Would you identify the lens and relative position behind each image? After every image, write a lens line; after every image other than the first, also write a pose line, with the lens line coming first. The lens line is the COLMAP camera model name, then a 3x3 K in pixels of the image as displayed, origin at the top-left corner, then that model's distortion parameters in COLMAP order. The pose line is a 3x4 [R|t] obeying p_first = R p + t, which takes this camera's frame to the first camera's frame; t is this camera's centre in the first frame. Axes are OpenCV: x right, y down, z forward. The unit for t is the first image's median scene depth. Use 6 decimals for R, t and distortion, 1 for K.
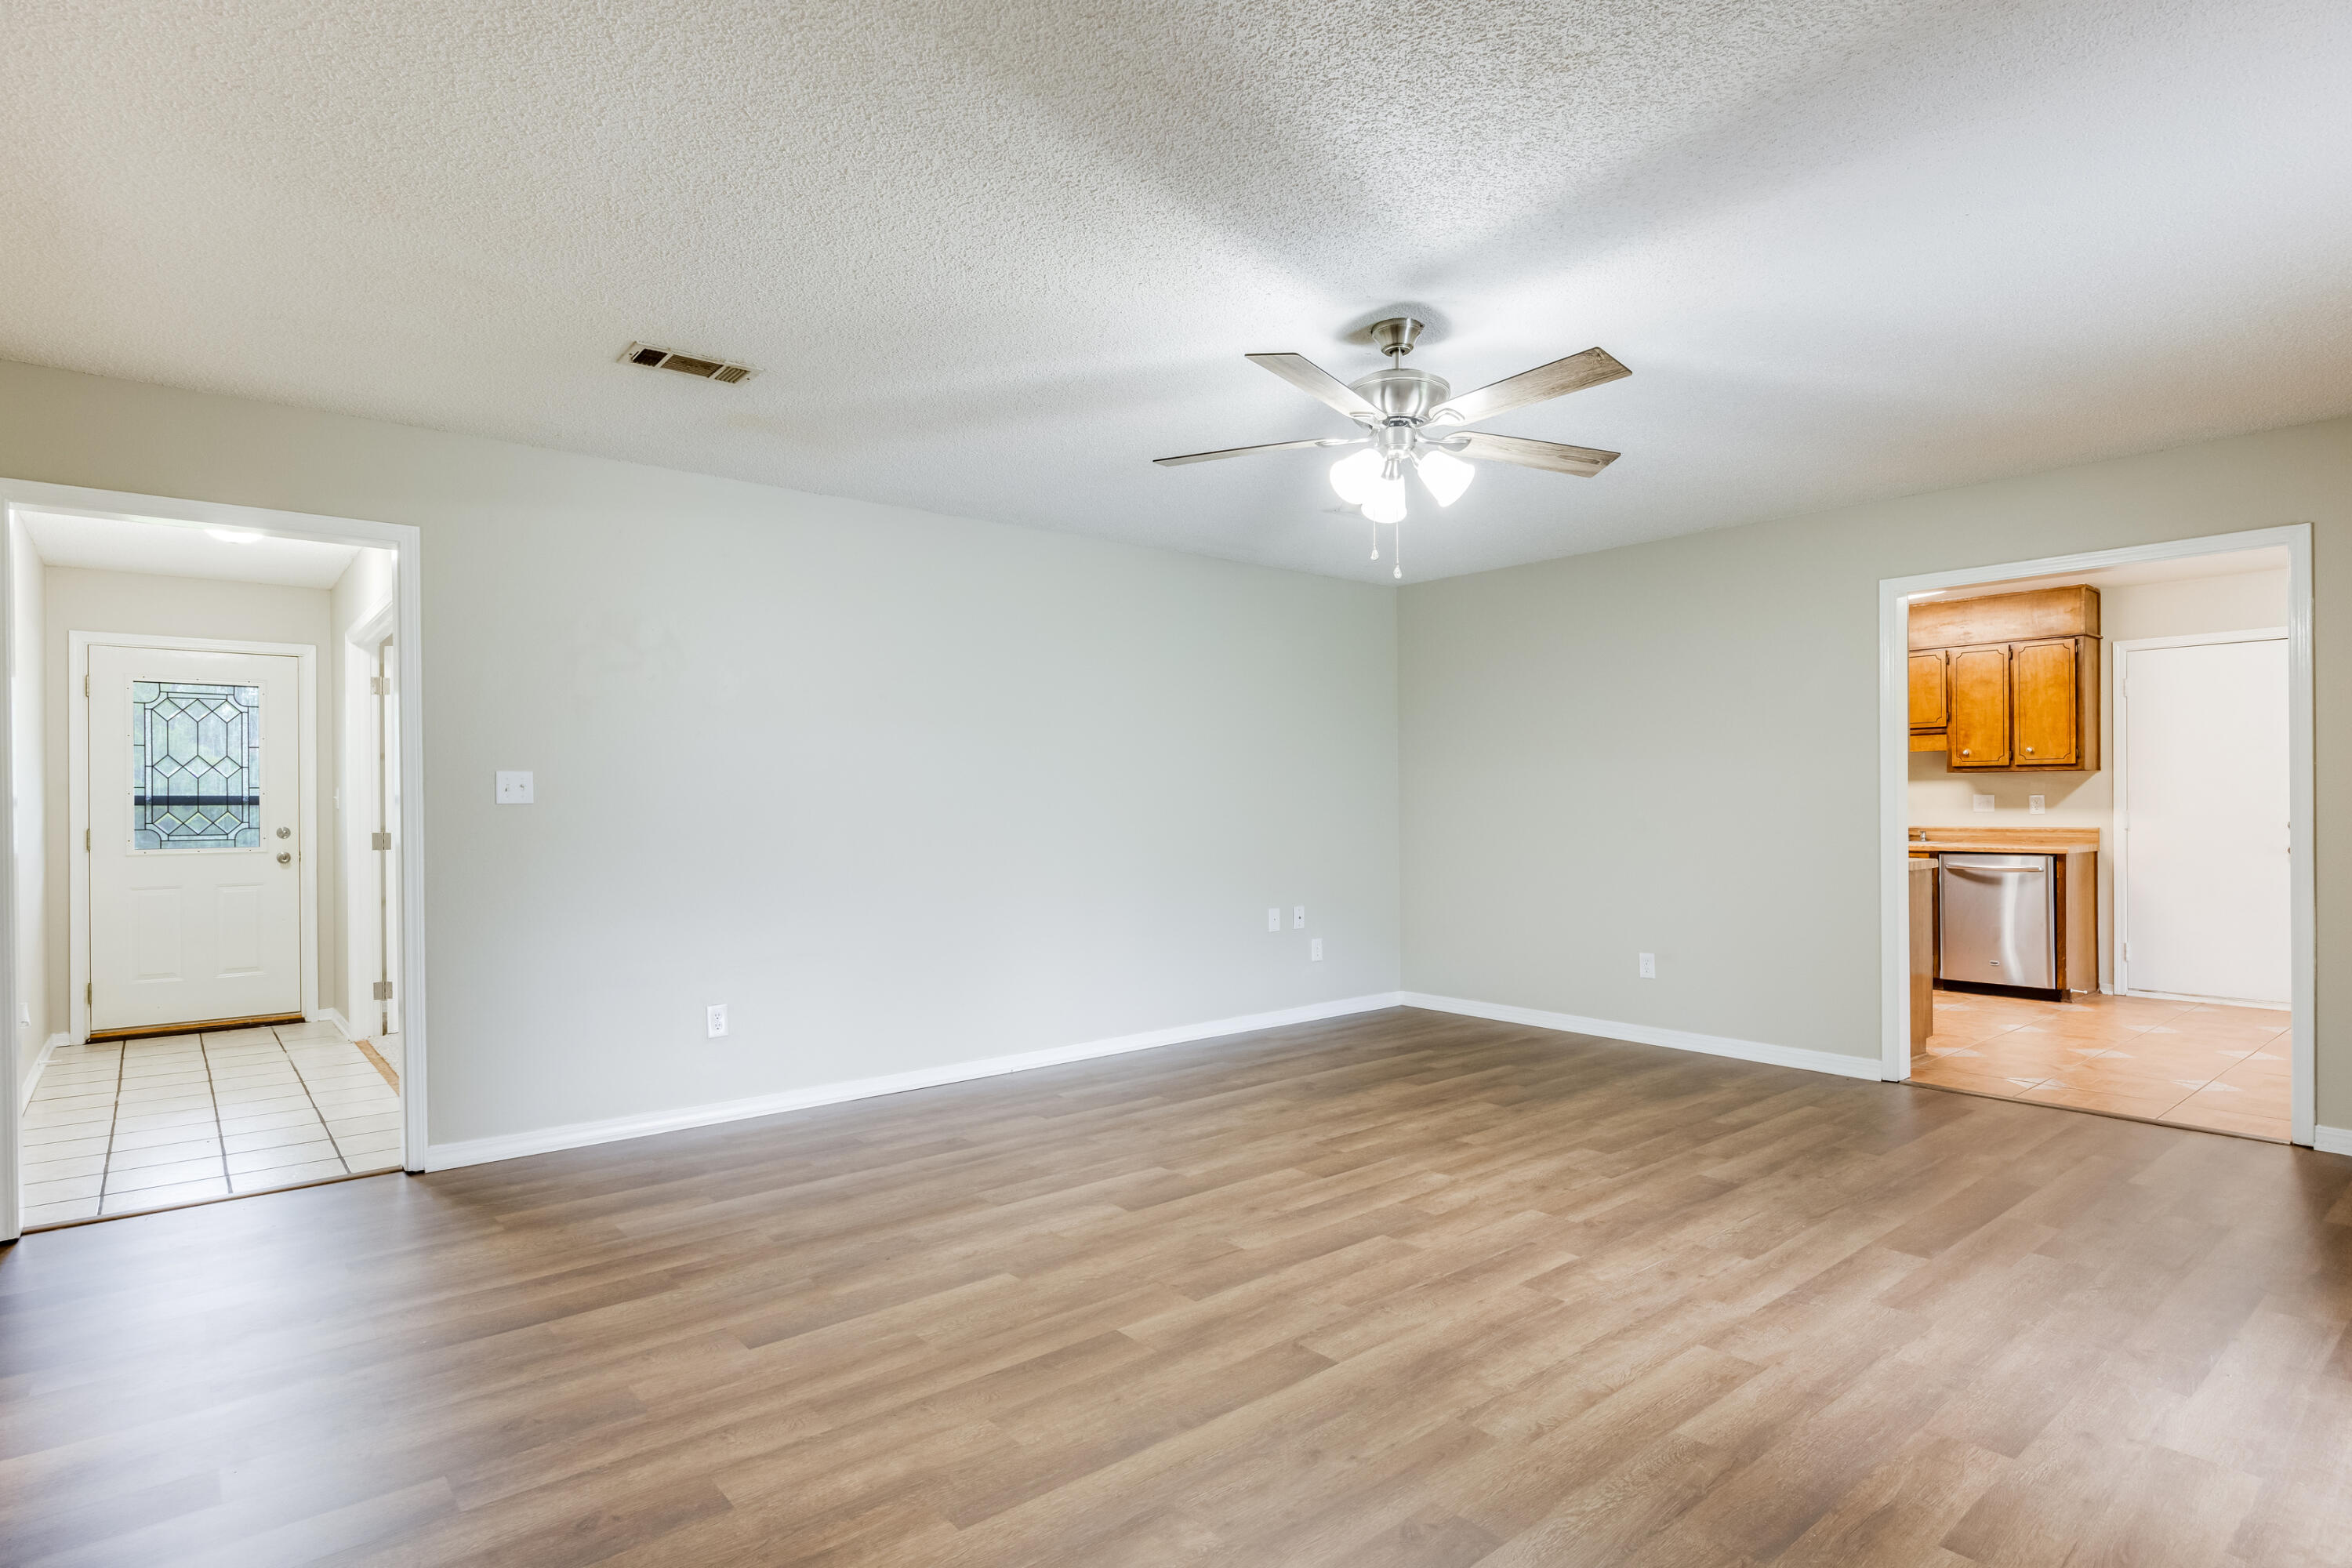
lens RADIAL K [[1160.7, 0, 1182.2], [0, 1160.7, 815.0], [0, 0, 1]] dist [-0.000987, -0.000150]
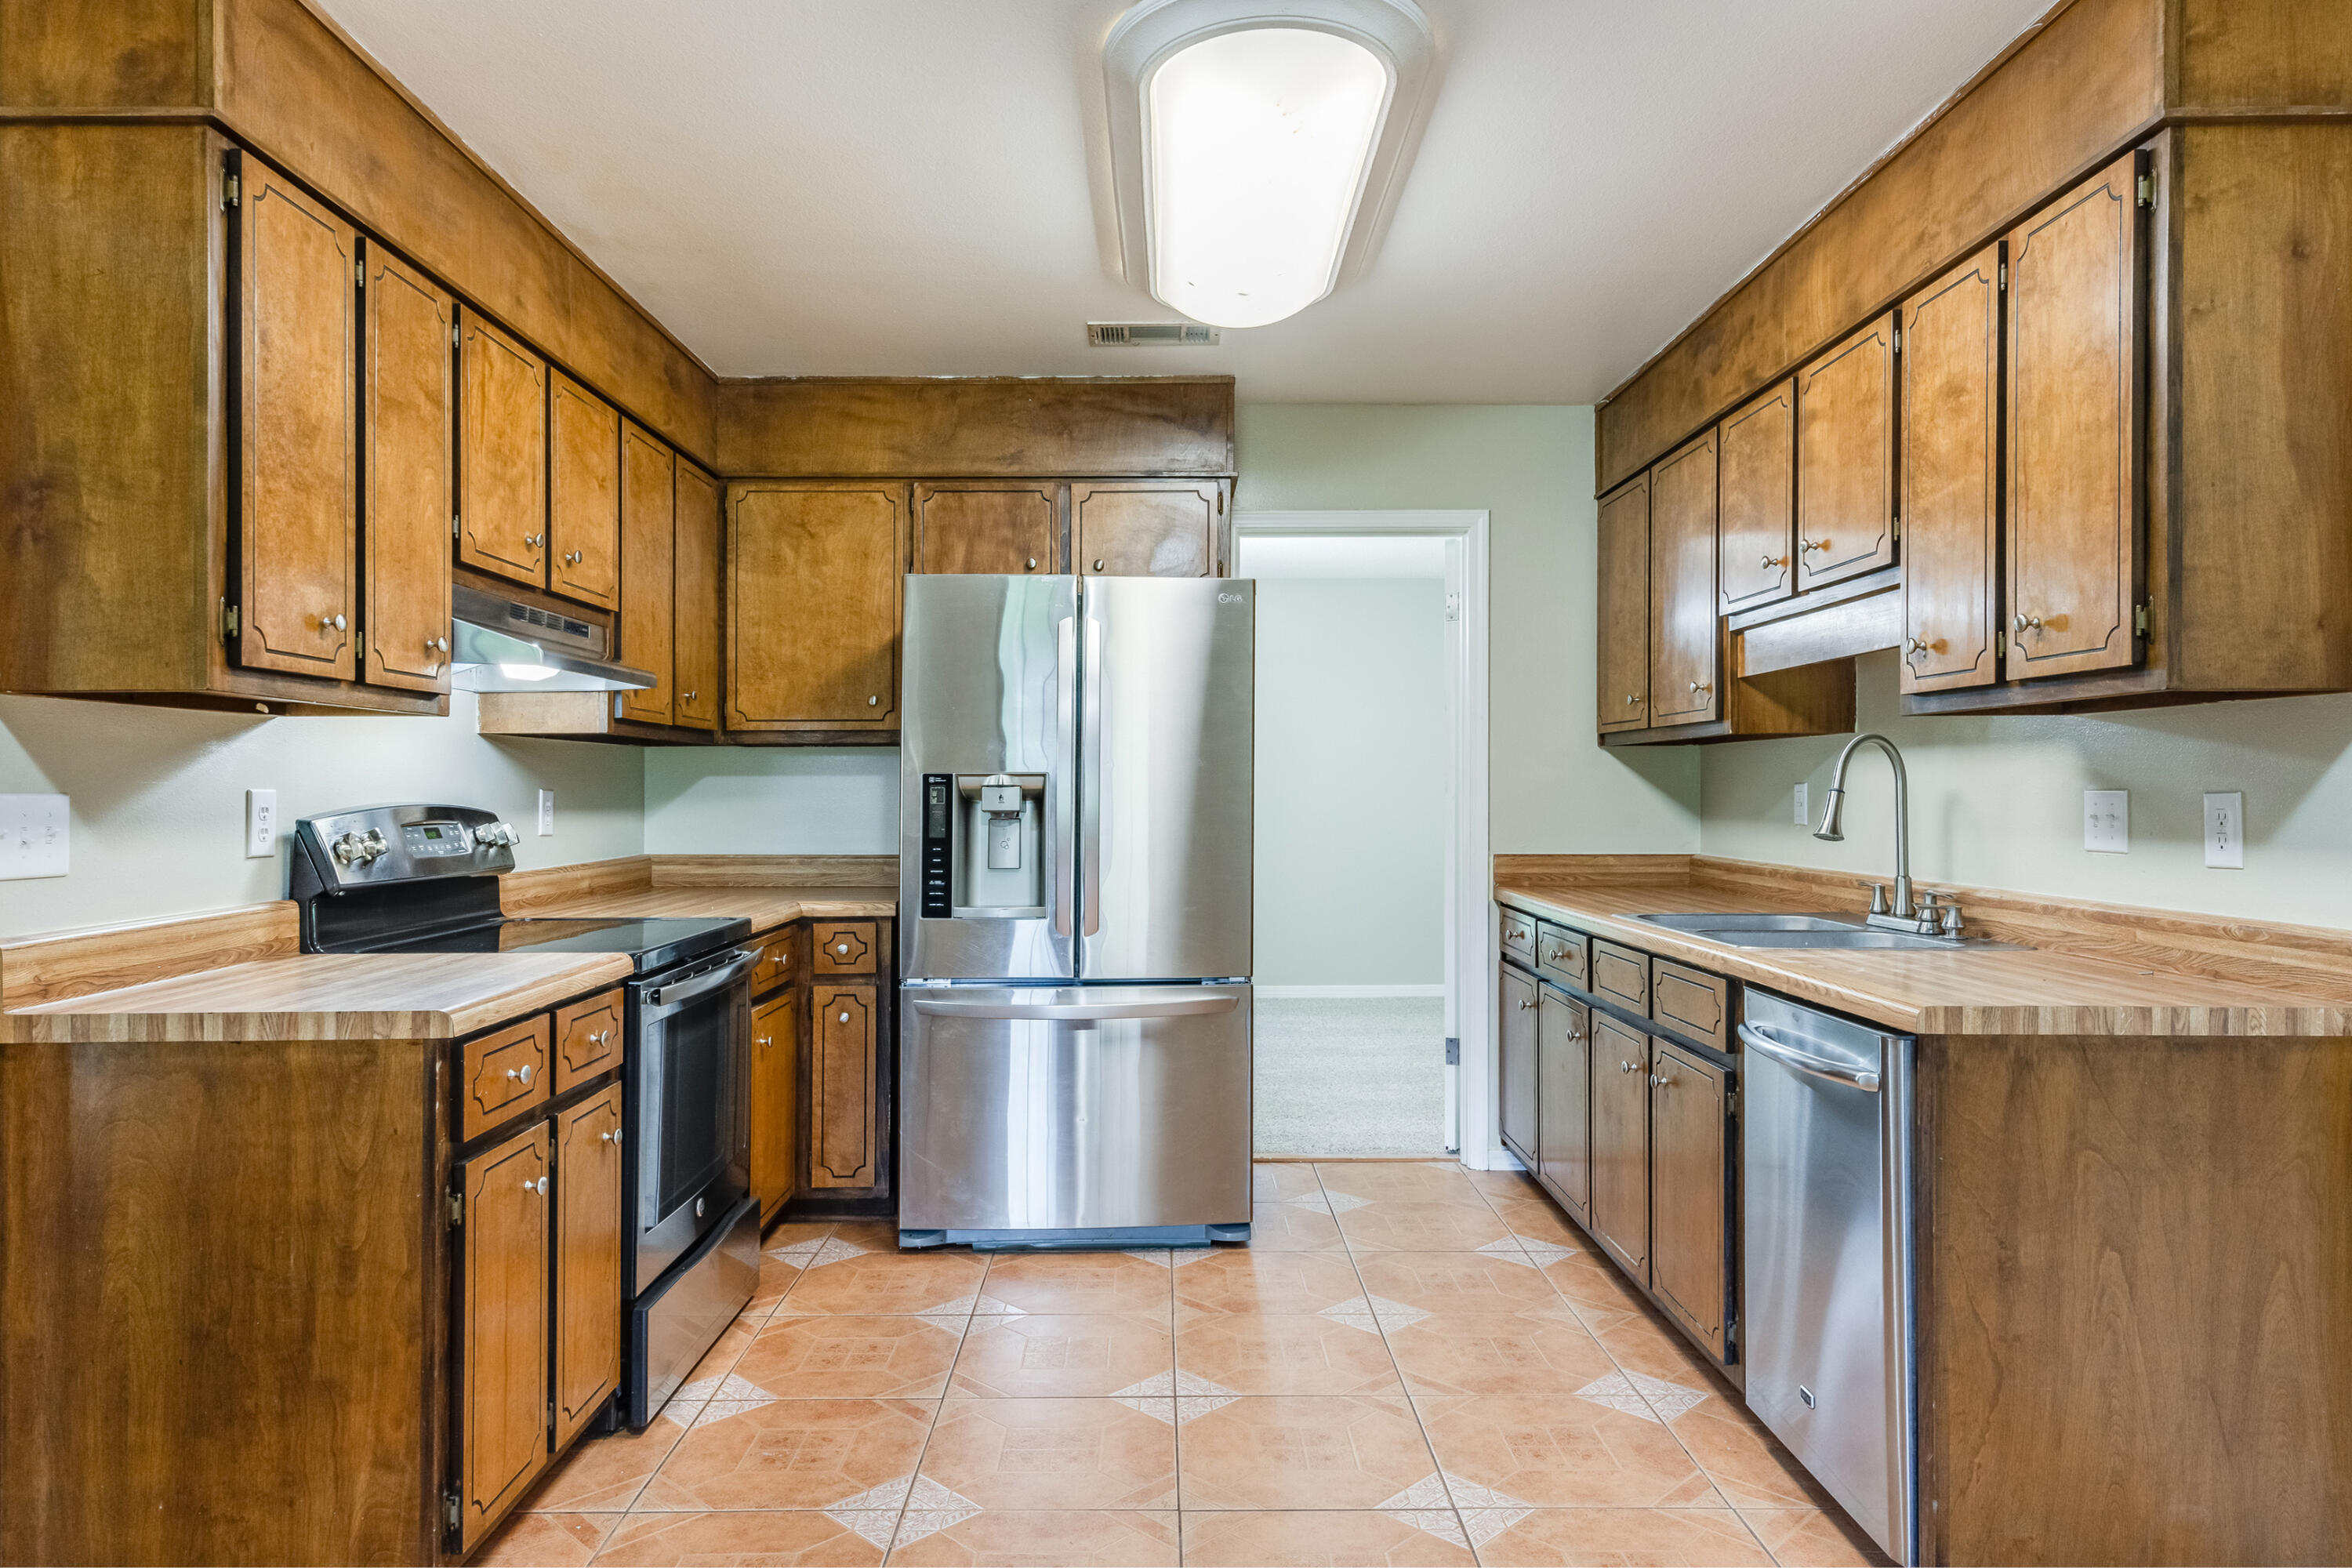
lens RADIAL K [[1390.9, 0, 1115.9], [0, 1390.9, 803.5], [0, 0, 1]] dist [0.001627, -0.001263]
pose [[0.769215, 0.010778, -0.638899, 0.768170], [-0.009906, 0.999939, 0.004942, -0.014578], [0.638914, 0.002527, 0.769274, 0.618997]]
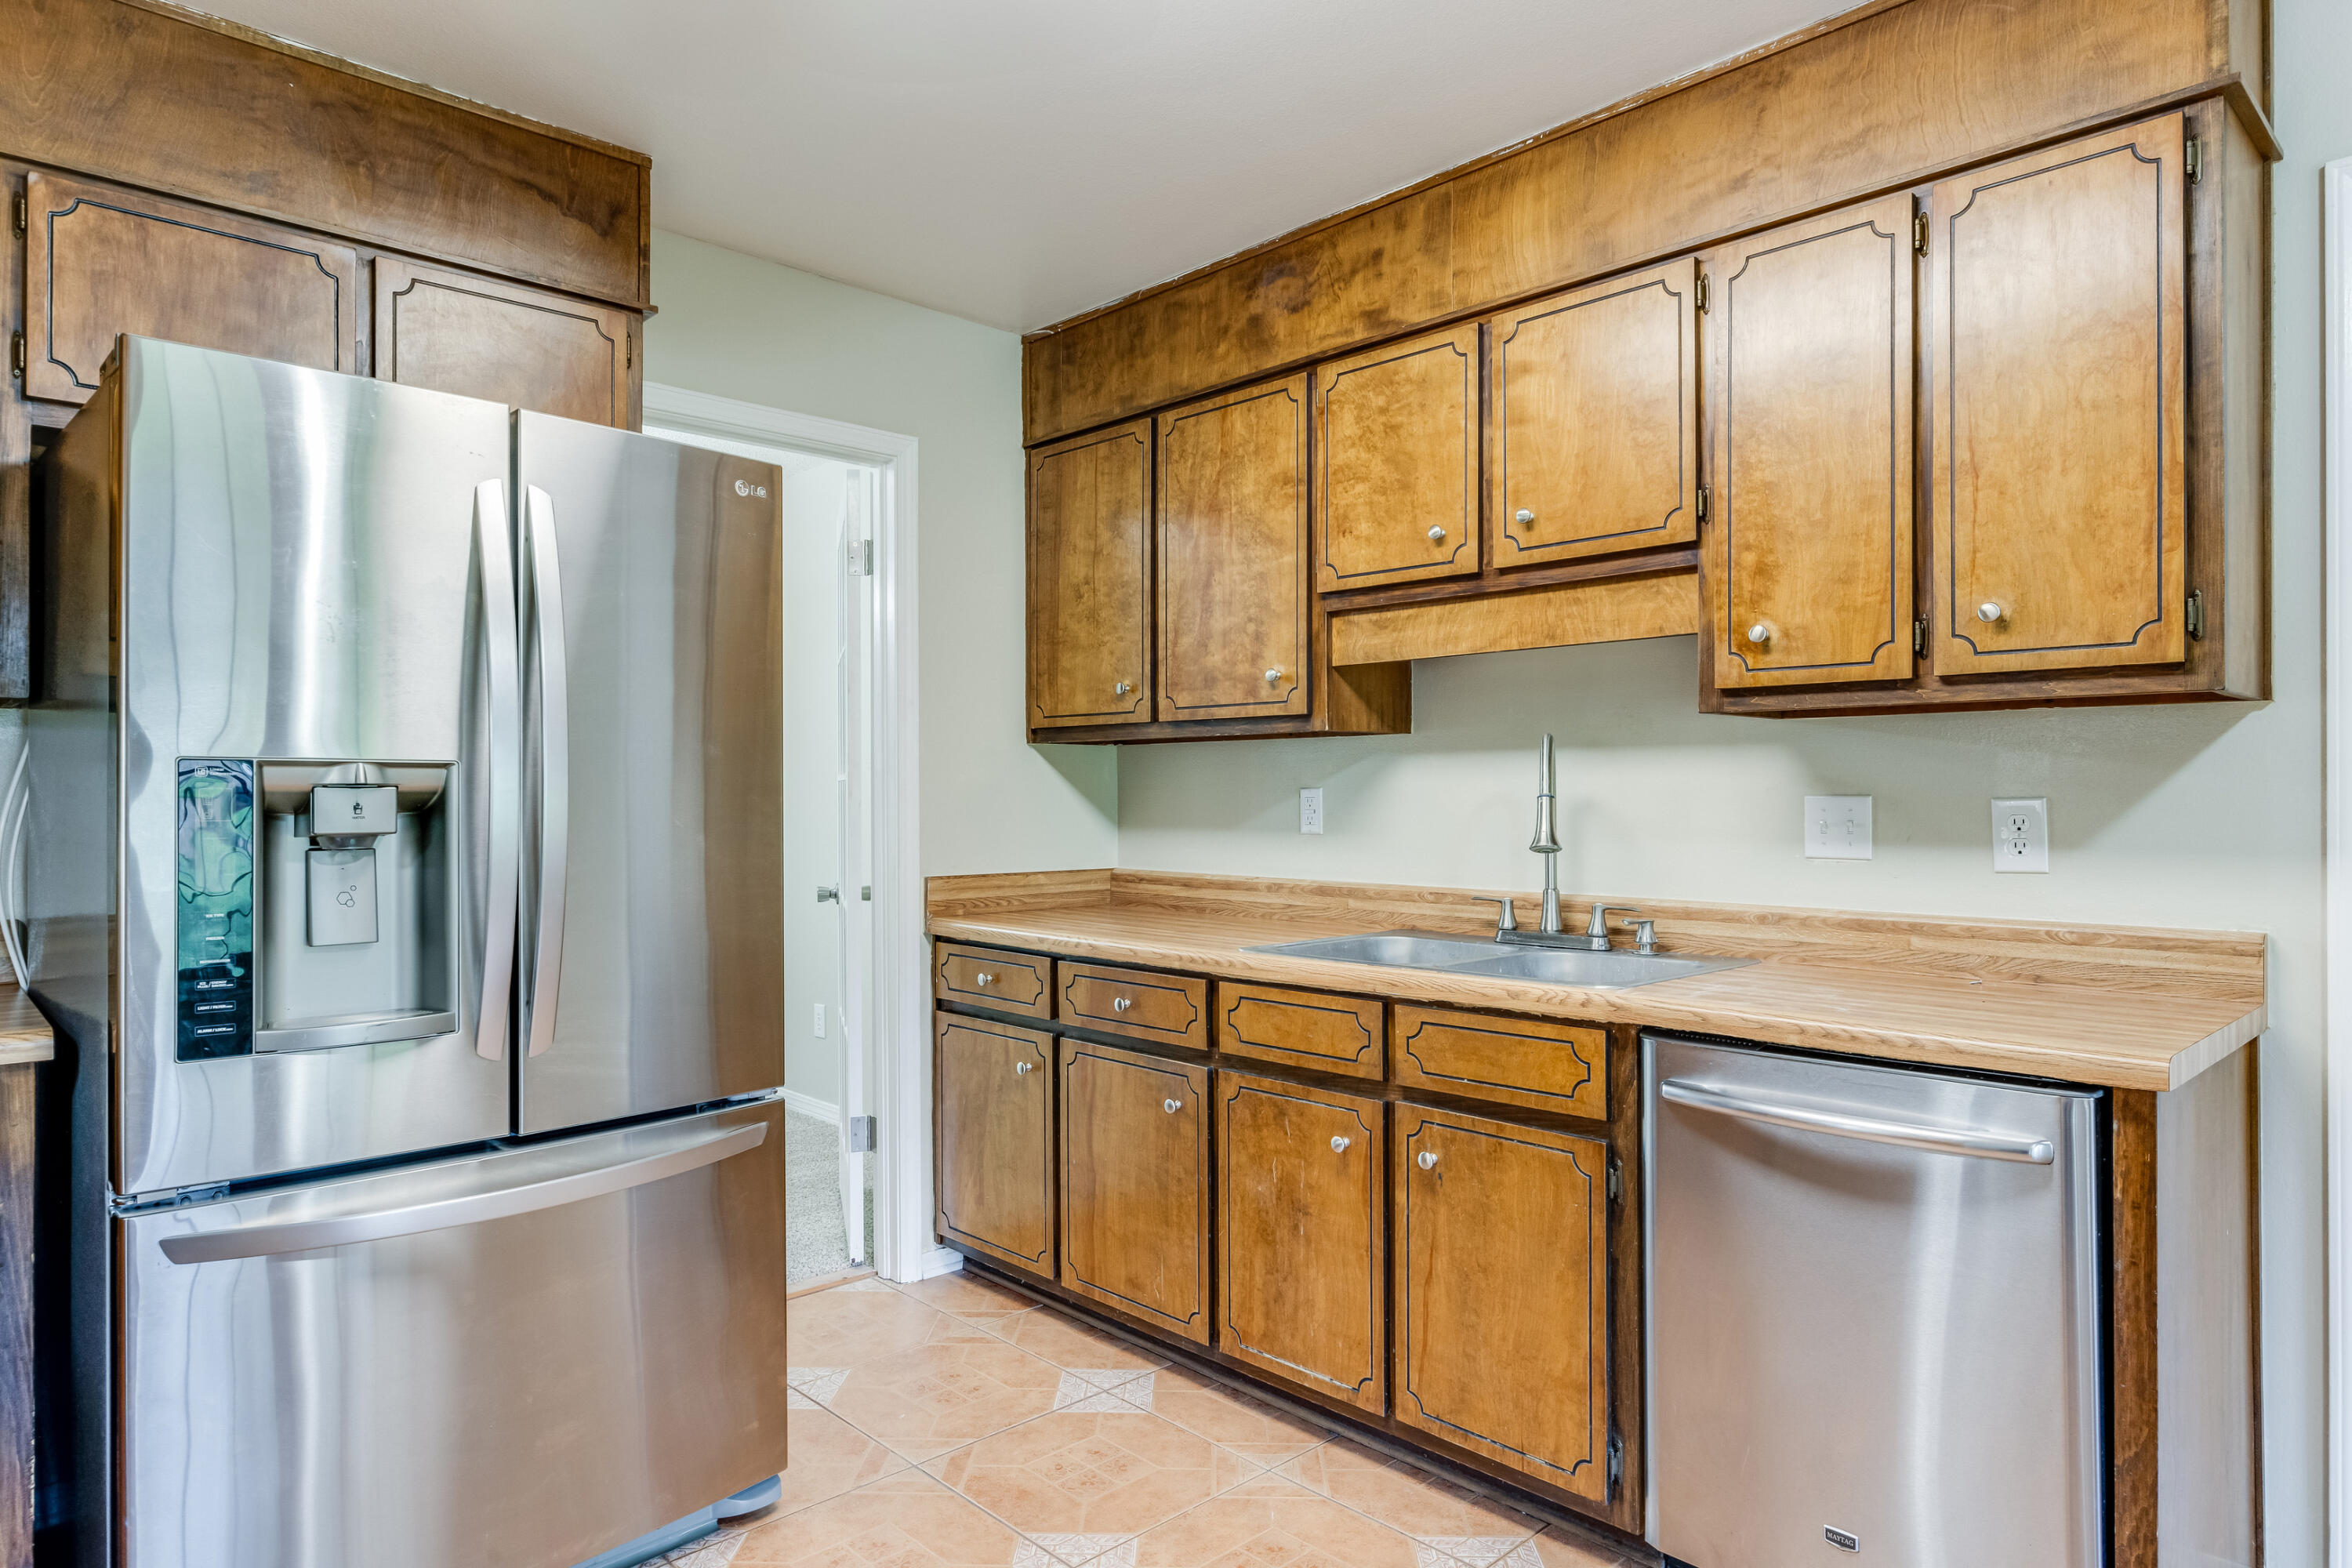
lens RADIAL K [[1390.9, 0, 1115.9], [0, 1390.9, 803.5], [0, 0, 1]] dist [0.001627, -0.001263]
pose [[0.998227, 0.005334, 0.059279, 0.528093], [-0.005068, 0.999976, -0.004629, -0.014232], [-0.059302, 0.004320, 0.998231, 0.716982]]
